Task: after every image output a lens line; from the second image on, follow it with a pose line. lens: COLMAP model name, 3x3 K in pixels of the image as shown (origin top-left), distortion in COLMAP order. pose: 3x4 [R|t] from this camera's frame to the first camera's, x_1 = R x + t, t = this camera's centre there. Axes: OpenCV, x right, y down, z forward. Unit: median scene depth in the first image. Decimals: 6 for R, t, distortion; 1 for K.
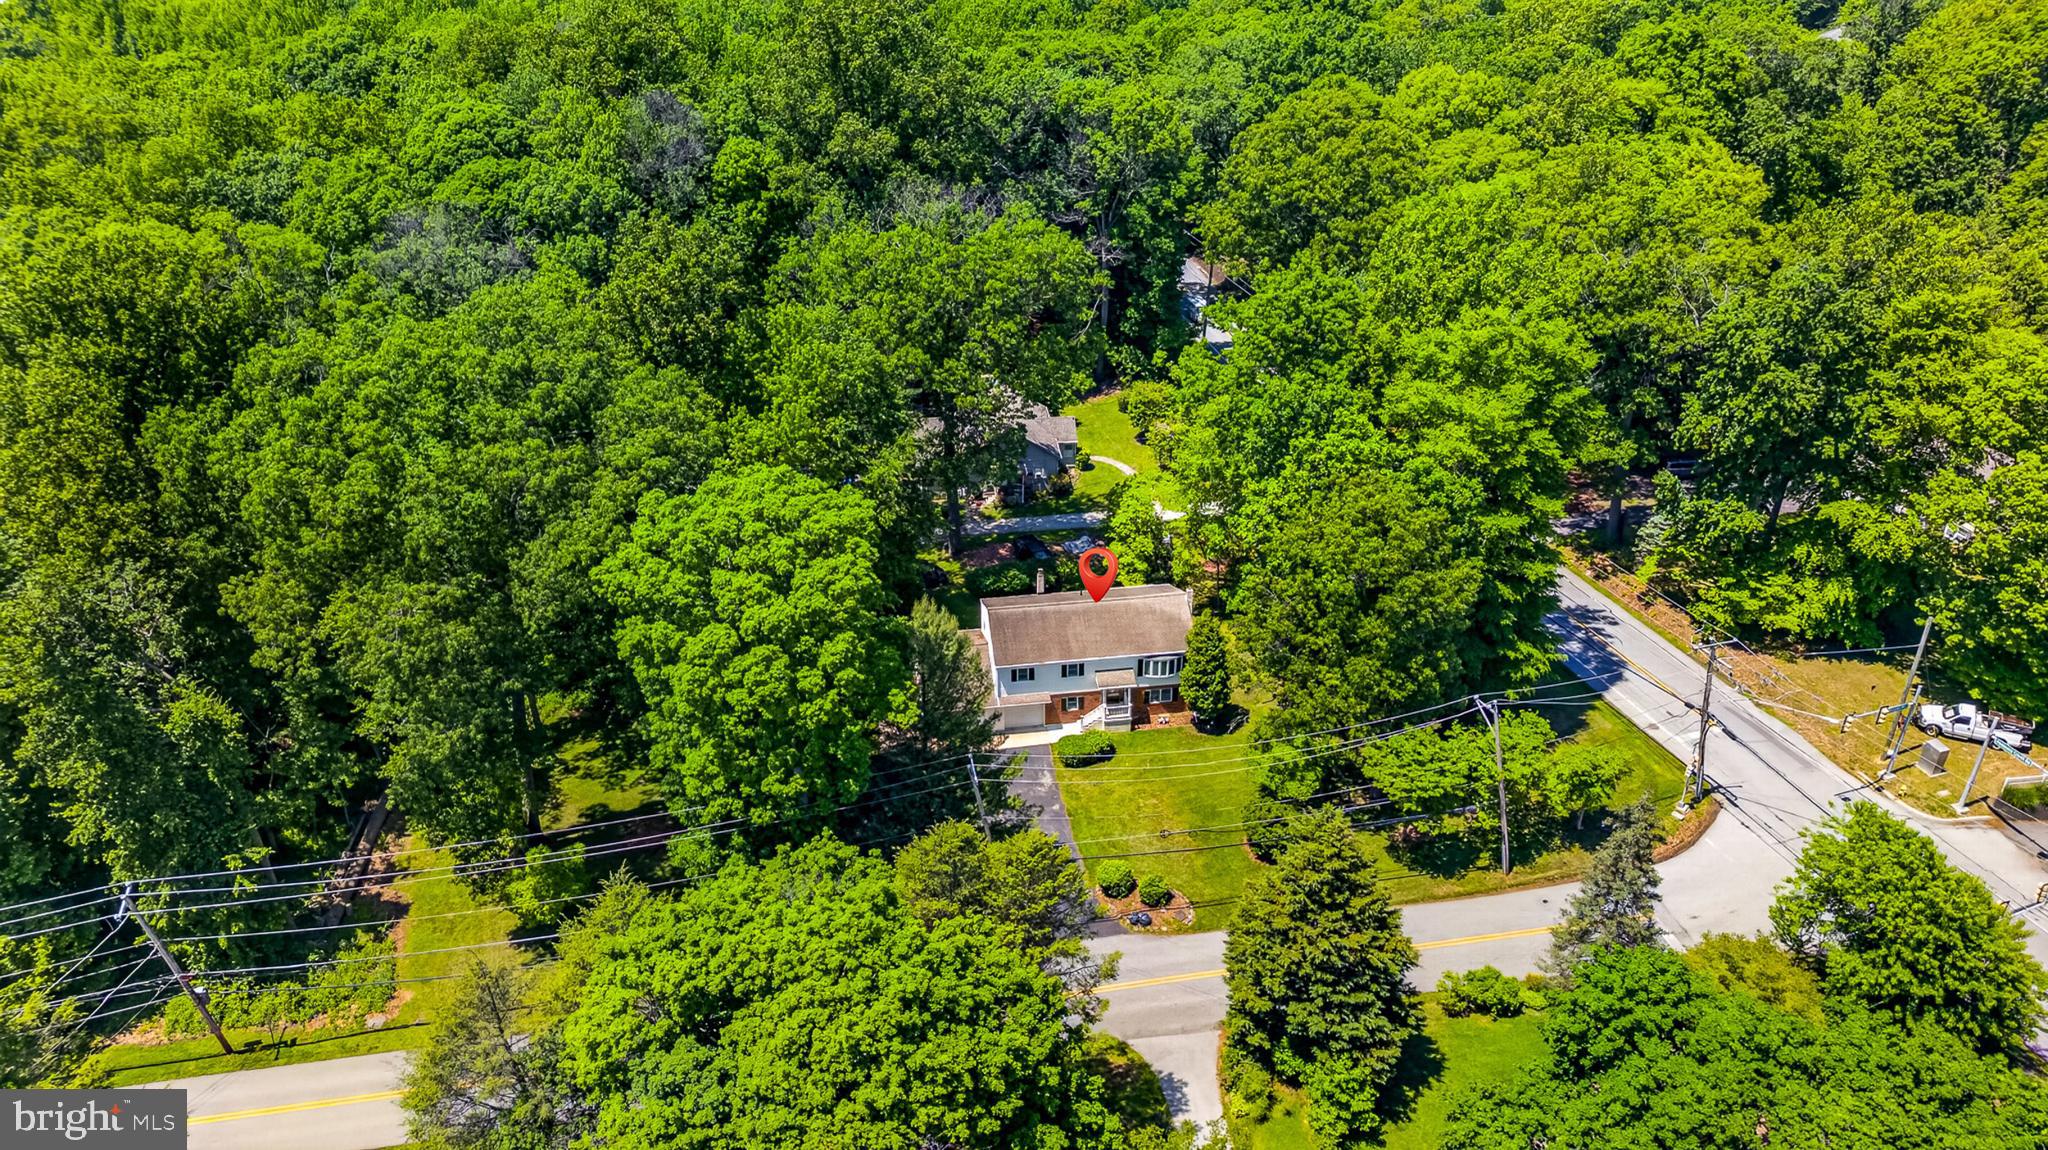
lens RADIAL K [[1411.7, 0, 1013.9], [0, 1411.7, 573.8], [0, 0, 1]] dist [0.048476, 0.000595]
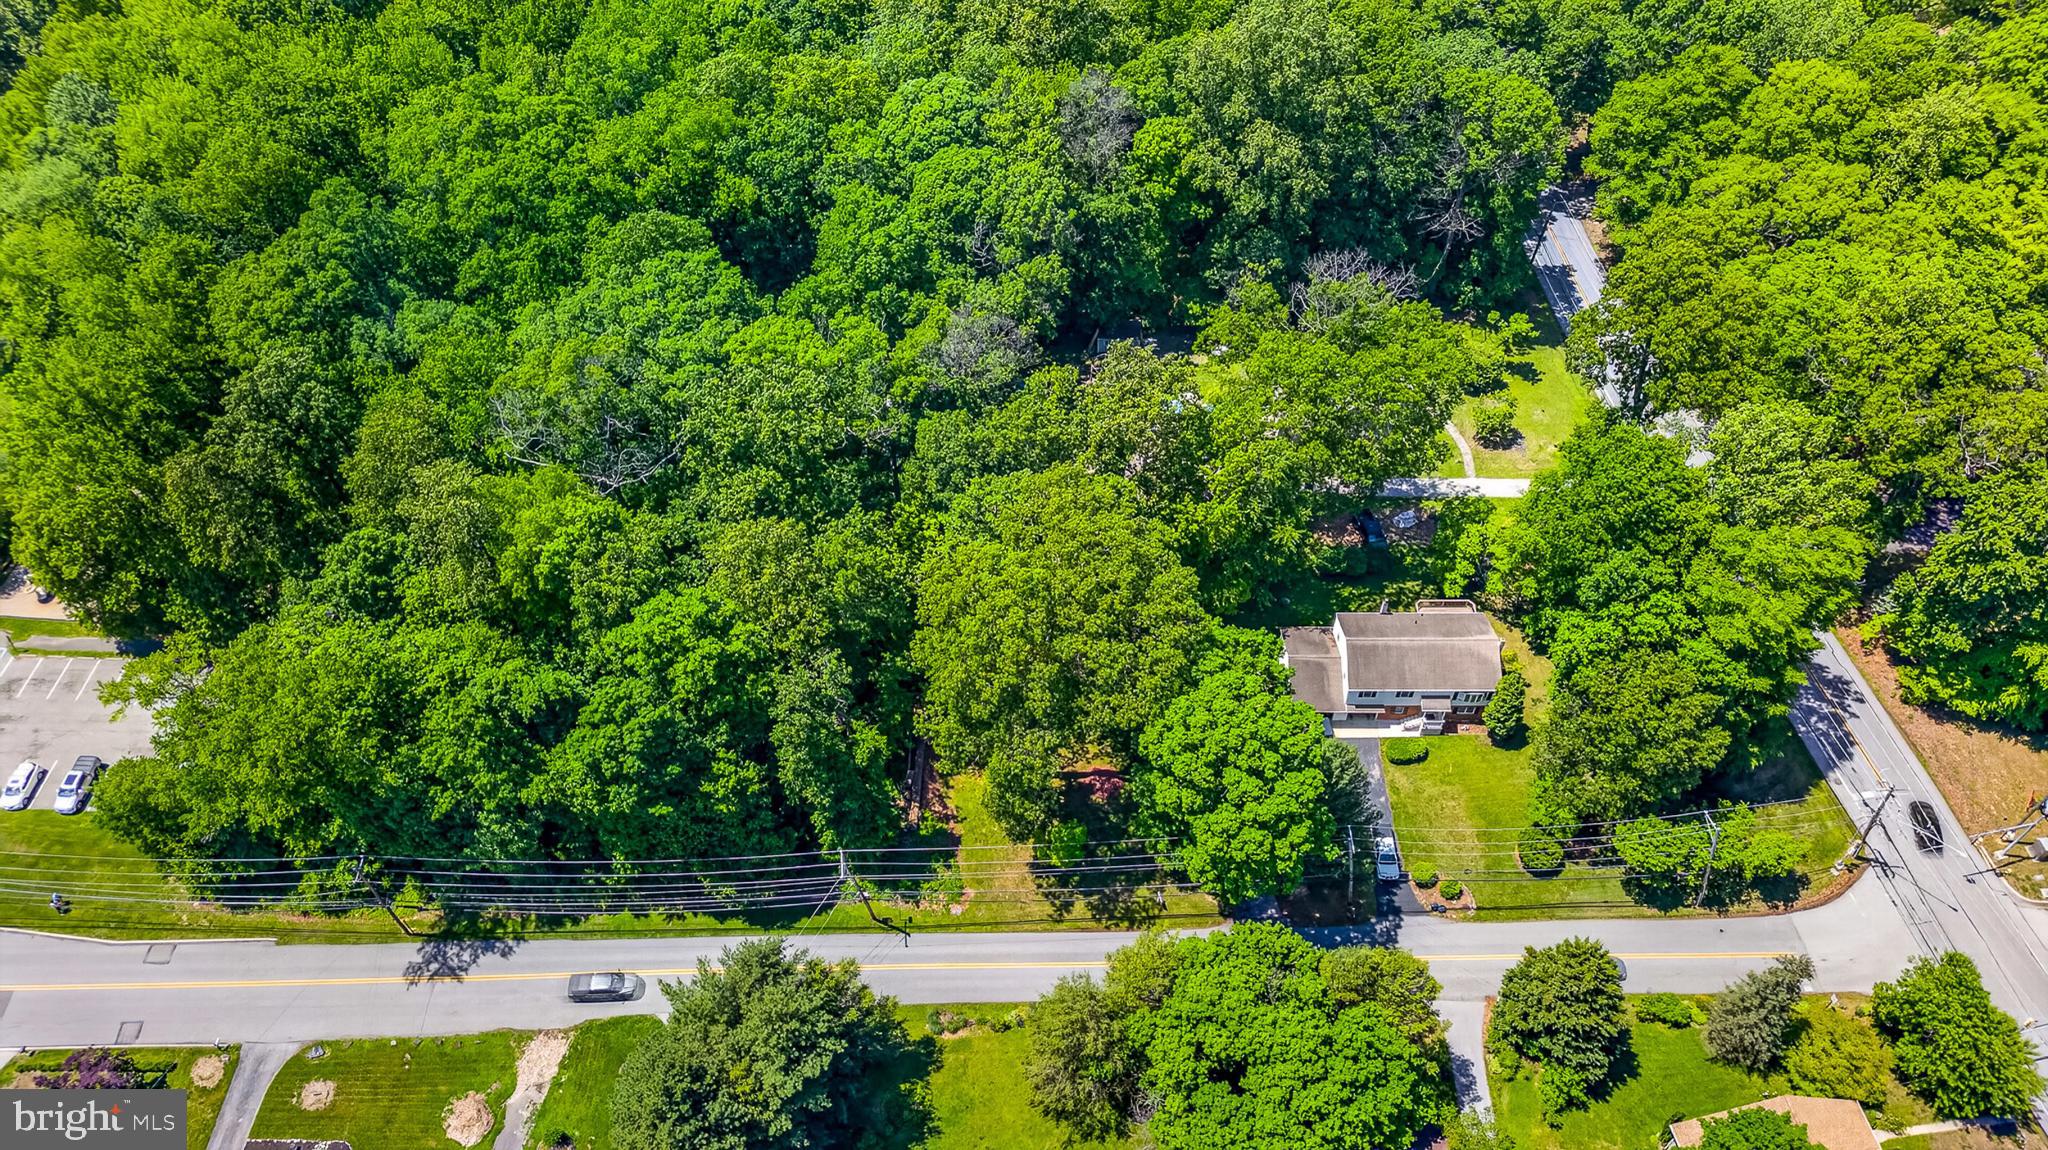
lens RADIAL K [[1411.7, 0, 1028.2], [0, 1411.7, 581.9], [0, 0, 1]] dist [0.048476, 0.000595]
pose [[0.988477, 0.112900, -0.100826, -0.255684], [-0.071051, 0.934226, 0.349534, -0.644472], [0.133657, -0.338342, 0.931483, -0.393007]]
